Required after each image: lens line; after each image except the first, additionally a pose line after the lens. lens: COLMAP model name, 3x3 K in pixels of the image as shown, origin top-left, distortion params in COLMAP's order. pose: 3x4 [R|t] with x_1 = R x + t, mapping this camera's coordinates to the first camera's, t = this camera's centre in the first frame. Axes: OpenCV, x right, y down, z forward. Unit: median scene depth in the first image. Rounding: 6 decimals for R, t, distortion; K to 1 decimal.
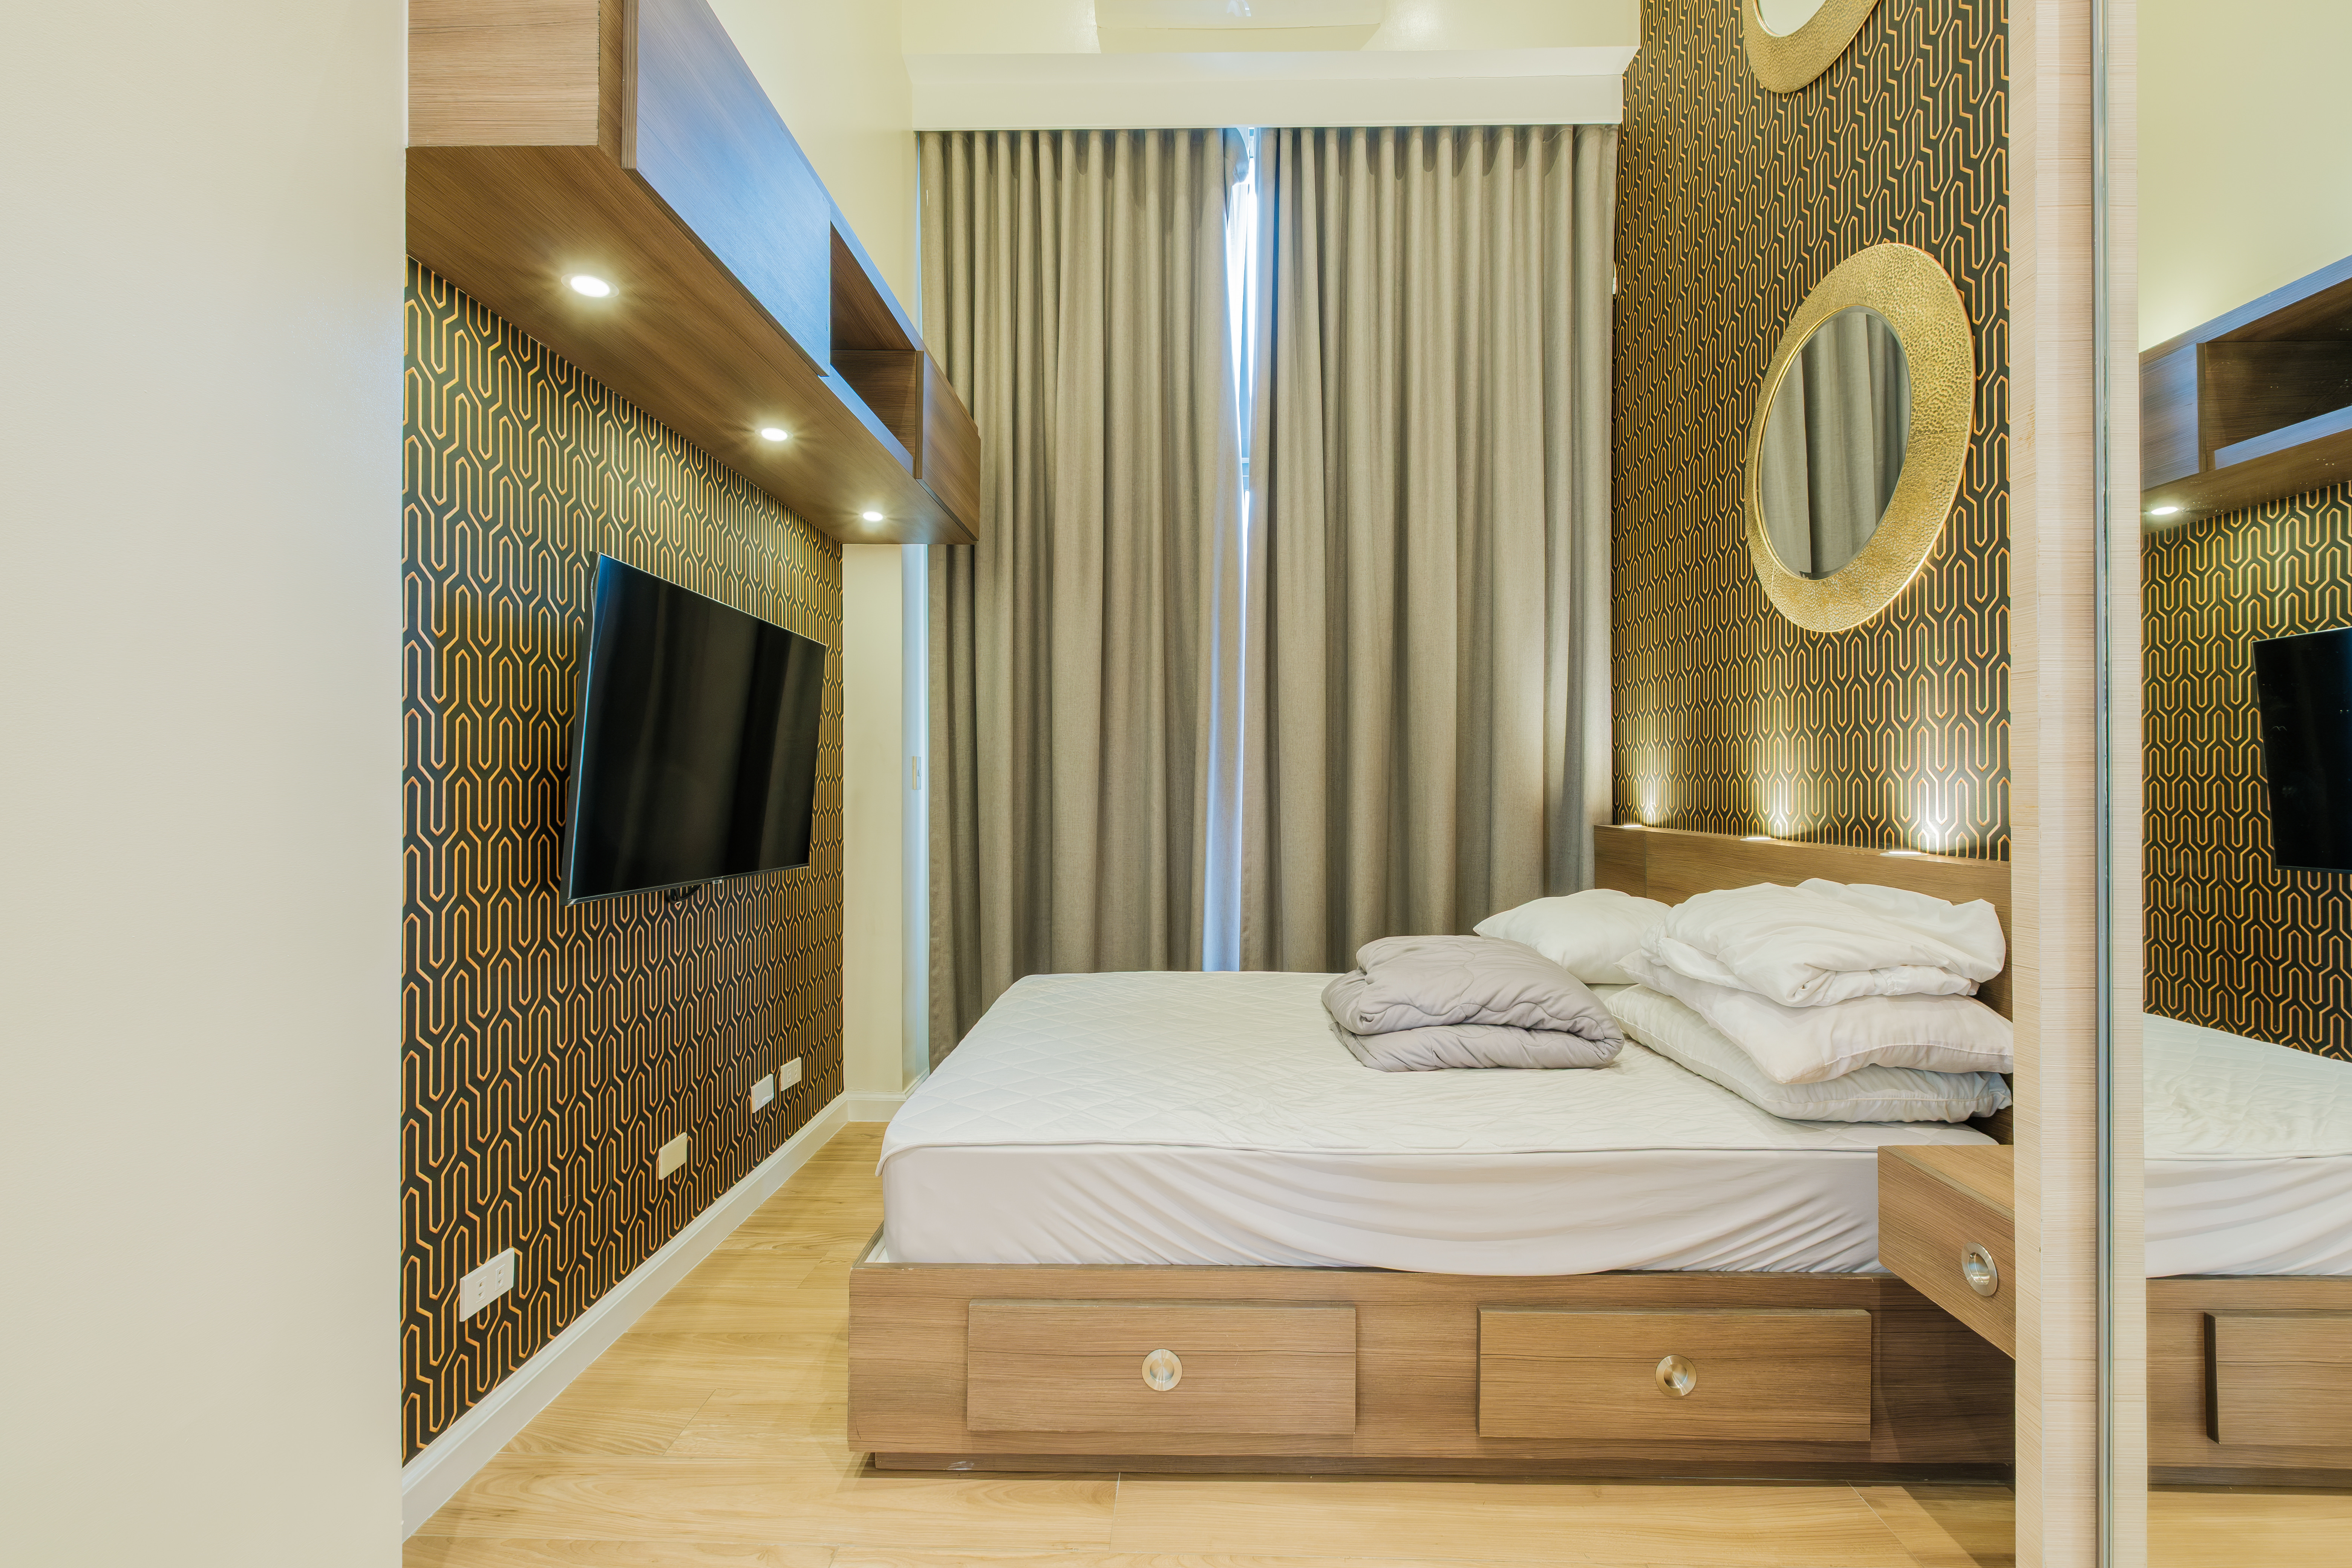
lens RADIAL K [[1068.4, 0, 1188.1], [0, 1068.4, 772.4], [0, 0, 1]] dist [0.016169, -0.011622]
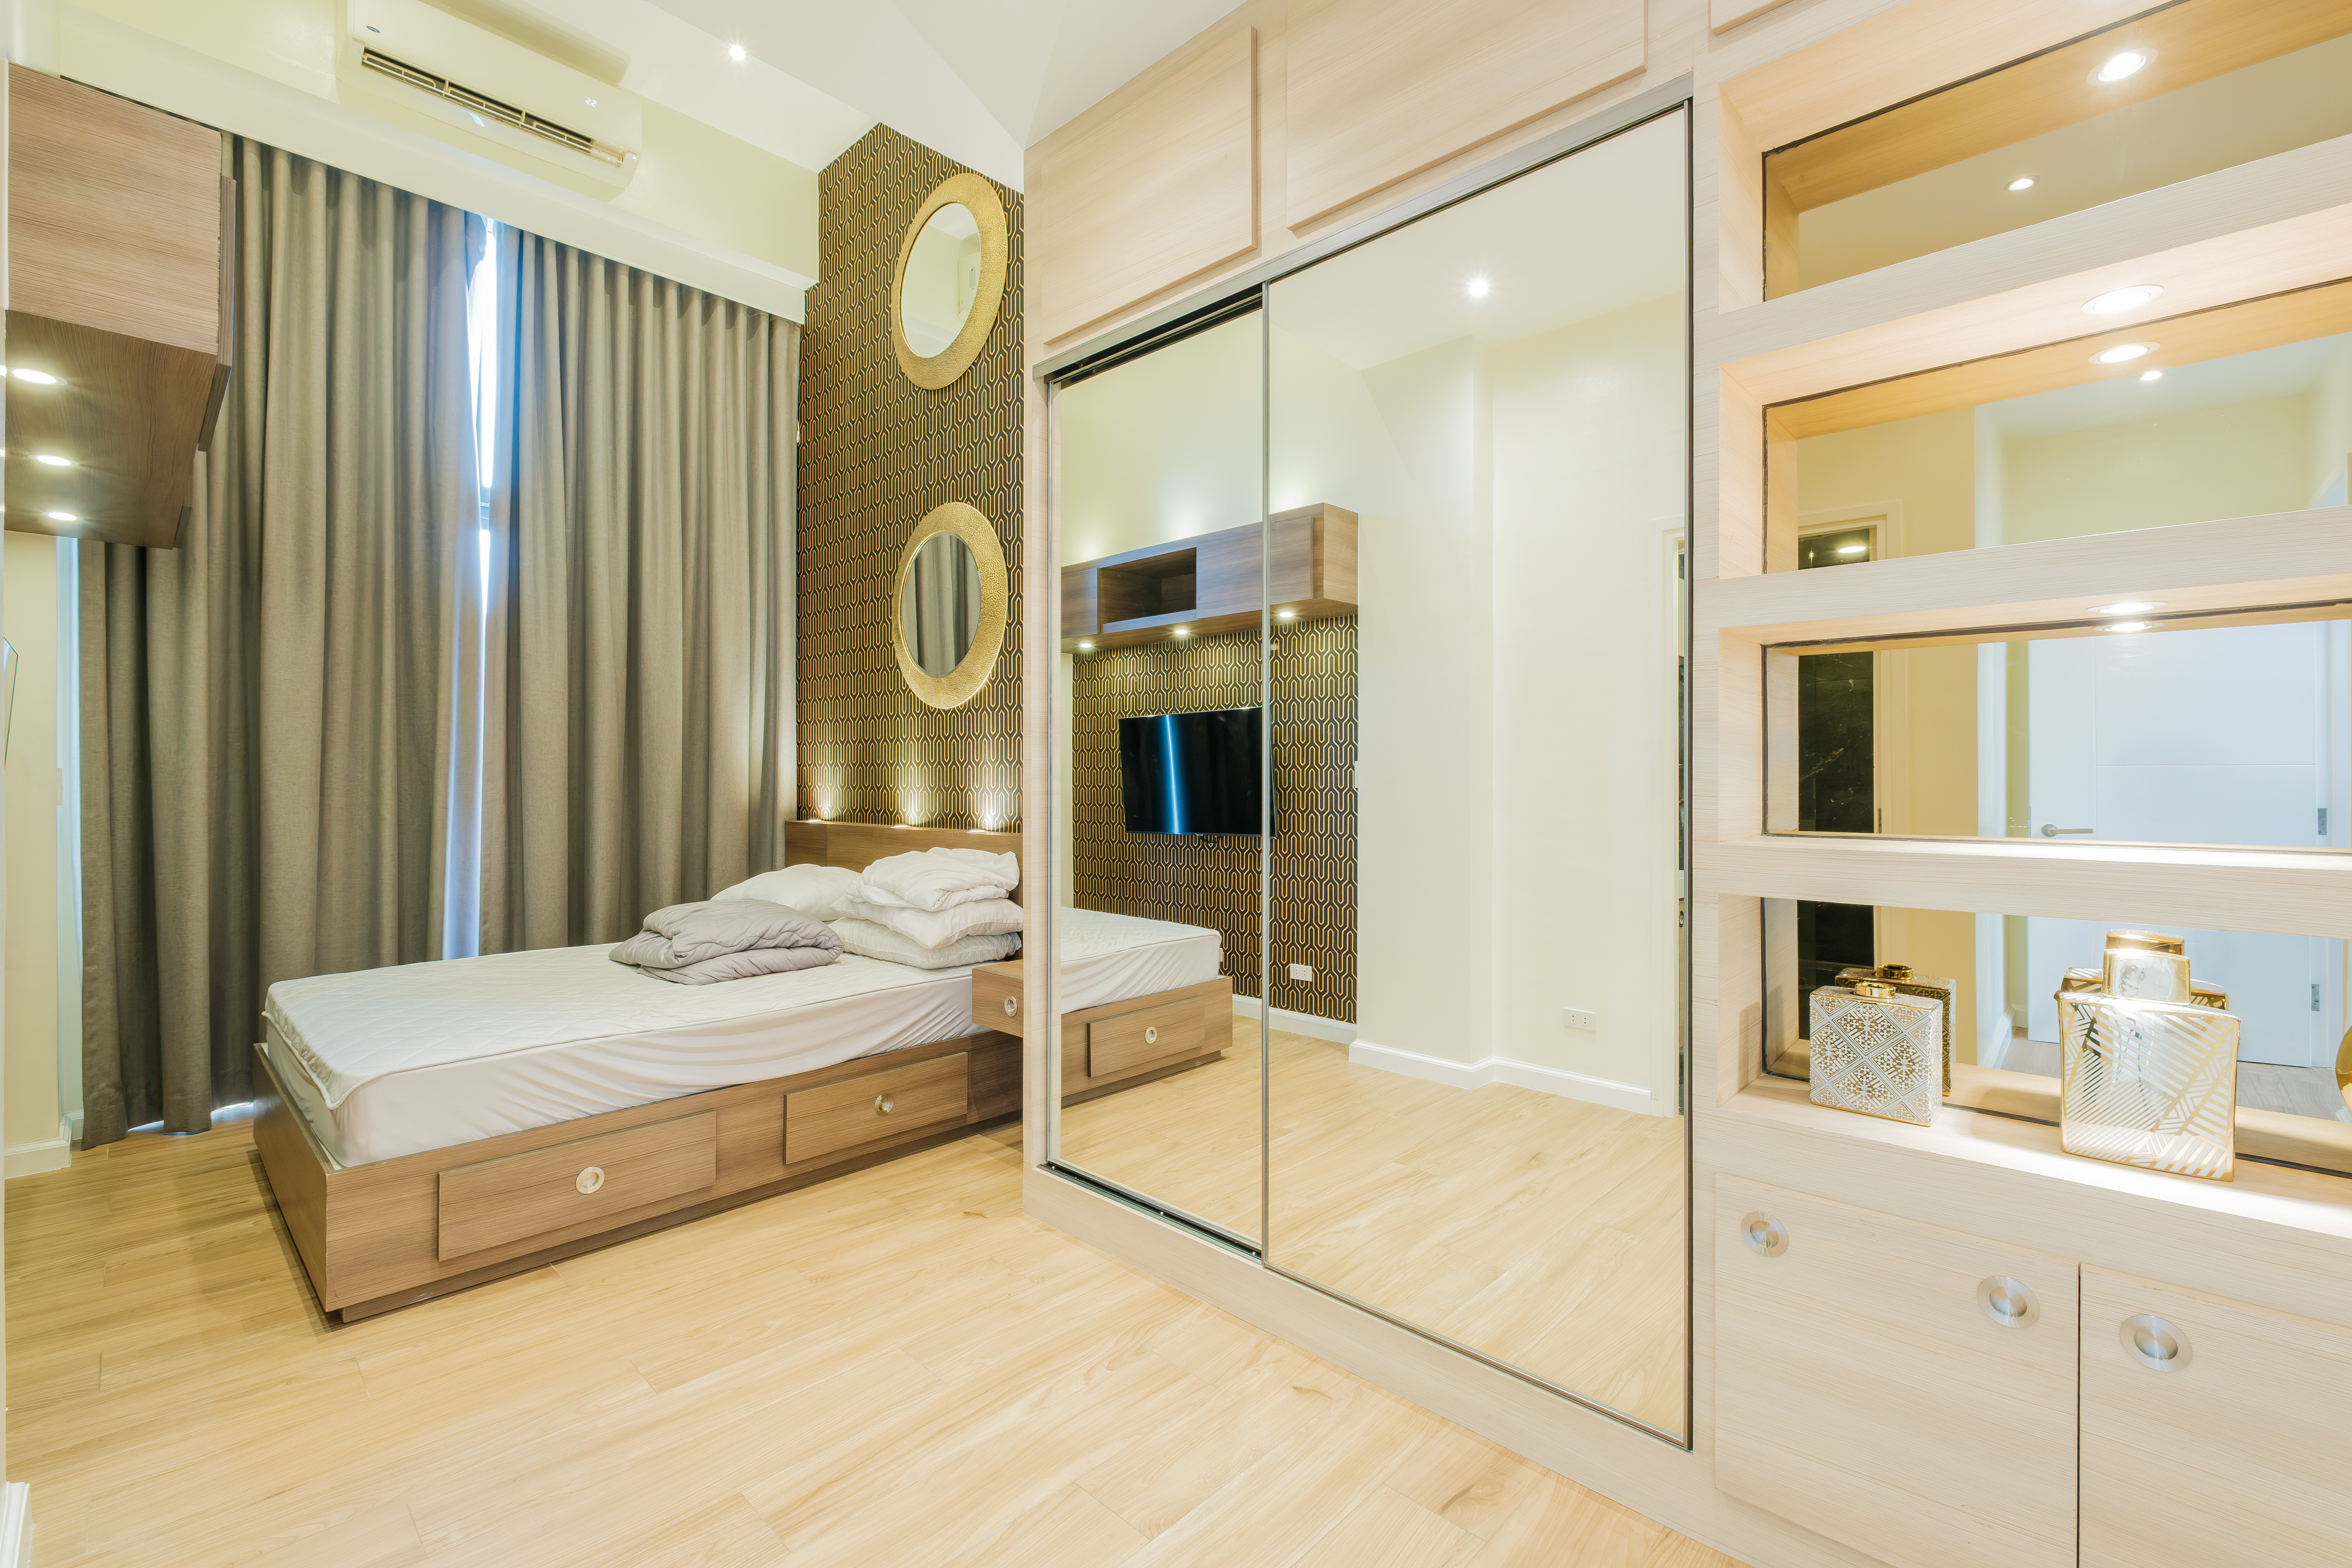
lens RADIAL K [[1139.2, 0, 1112.4], [0, 1139.2, 744.5], [0, 0, 1]] dist [0.001011, -0.013526]
pose [[0.740426, 0.012117, 0.672029, -0.509066], [-0.001953, 0.999872, -0.015876, -0.046459], [-0.672135, 0.010443, 0.740355, -0.652010]]
